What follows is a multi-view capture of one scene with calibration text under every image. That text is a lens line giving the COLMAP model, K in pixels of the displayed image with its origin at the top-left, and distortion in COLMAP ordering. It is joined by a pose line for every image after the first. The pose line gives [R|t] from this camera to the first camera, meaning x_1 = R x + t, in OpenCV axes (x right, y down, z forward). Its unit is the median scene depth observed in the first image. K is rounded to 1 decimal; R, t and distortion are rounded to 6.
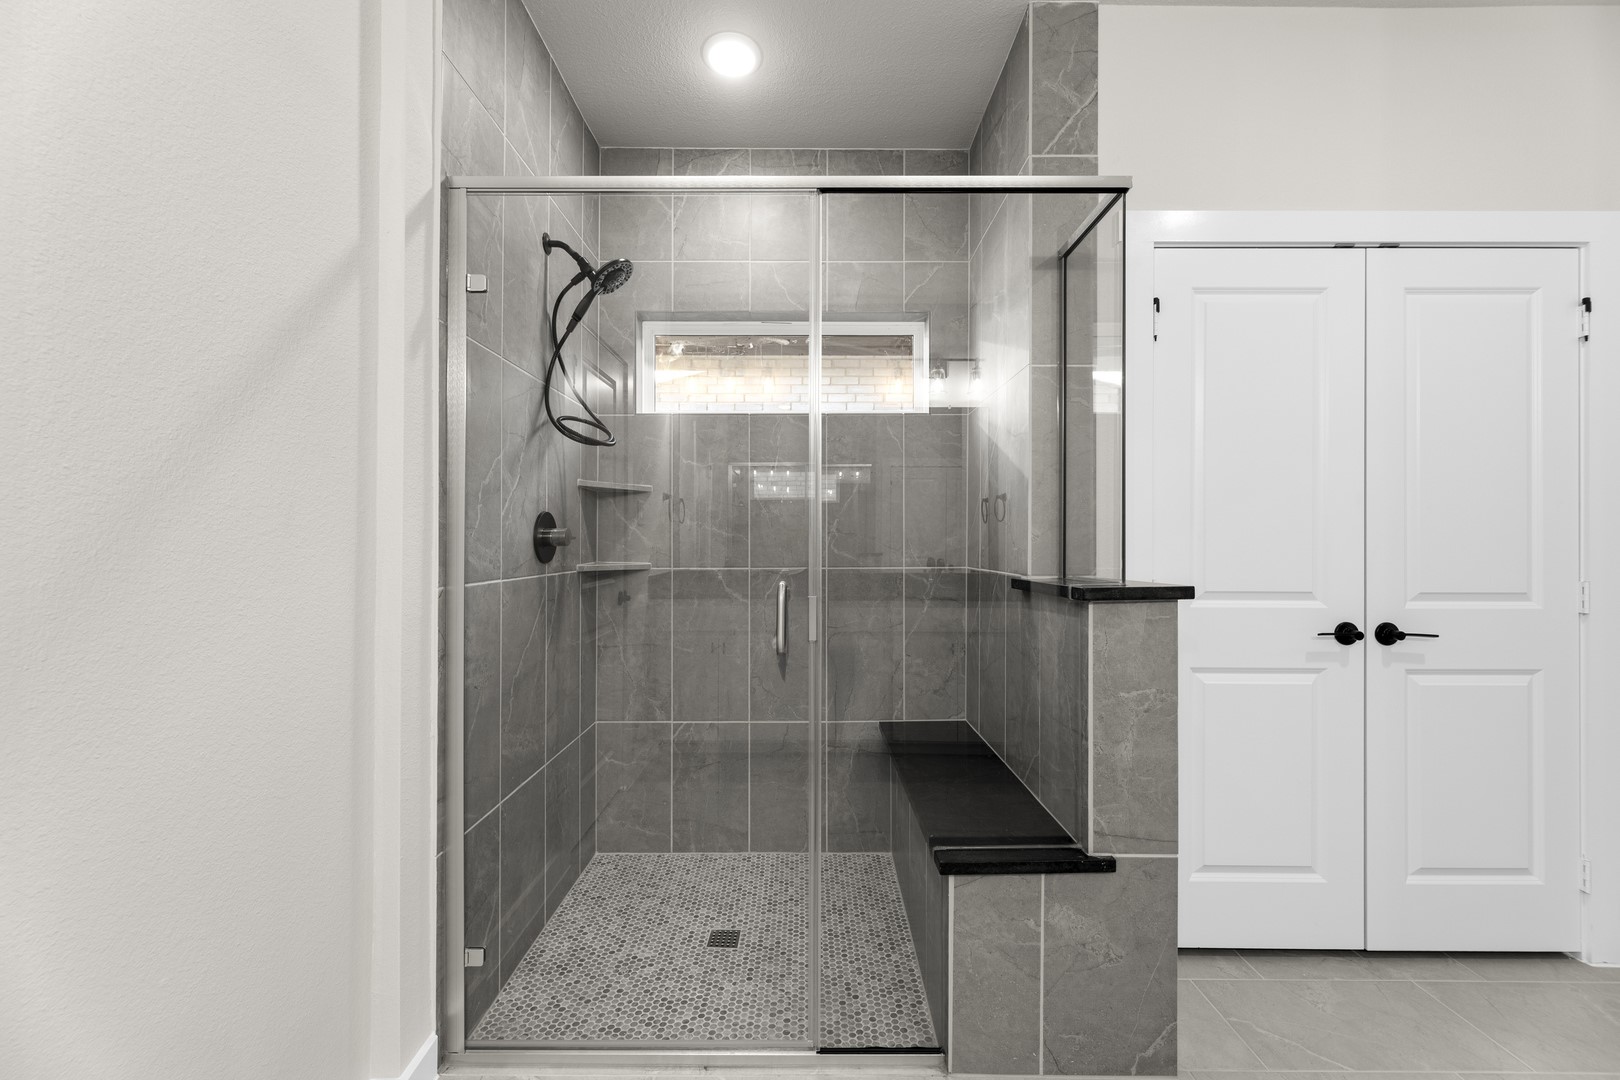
lens RADIAL K [[649.5, 0, 796.0], [0, 649.5, 535.9], [0, 0, 1]] dist [0.003653, -0.000470]
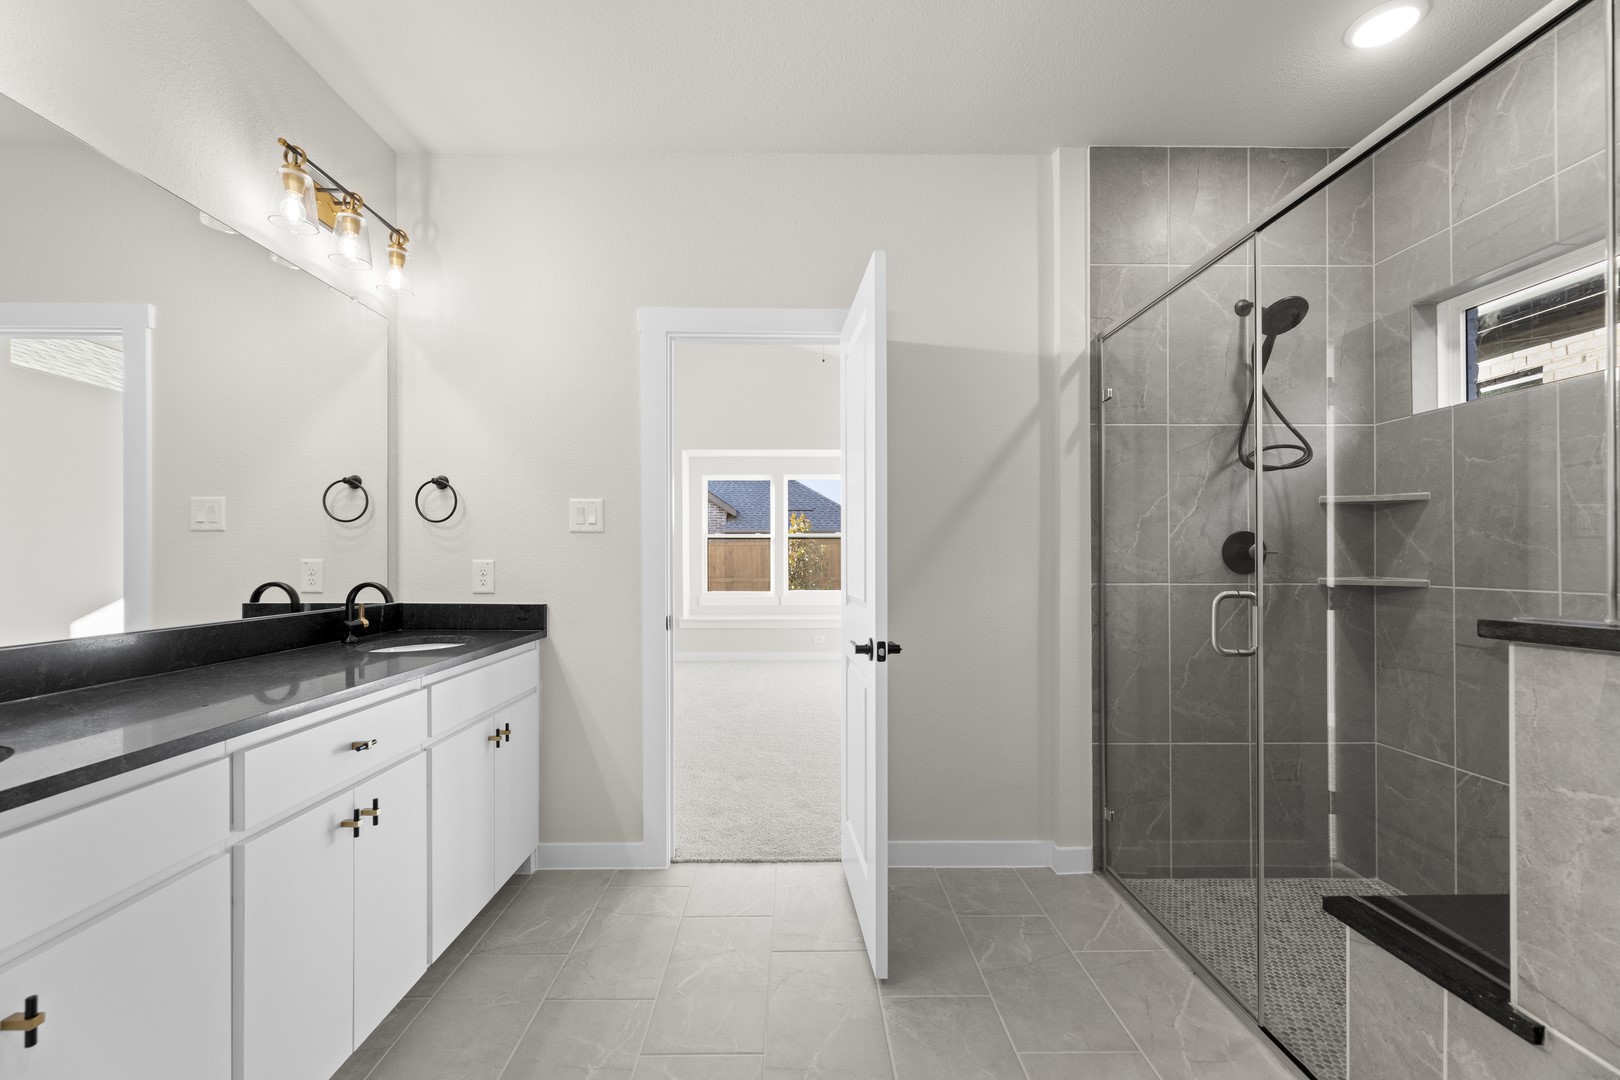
lens RADIAL K [[649.5, 0, 797.3], [0, 649.5, 548.9], [0, 0, 1]] dist [0.003653, -0.000470]
pose [[0.011218, -0.011358, -0.999873, 1.146938], [0.008306, 0.999902, -0.011265, 0.003167], [0.999903, -0.008179, 0.011311, 0.228785]]
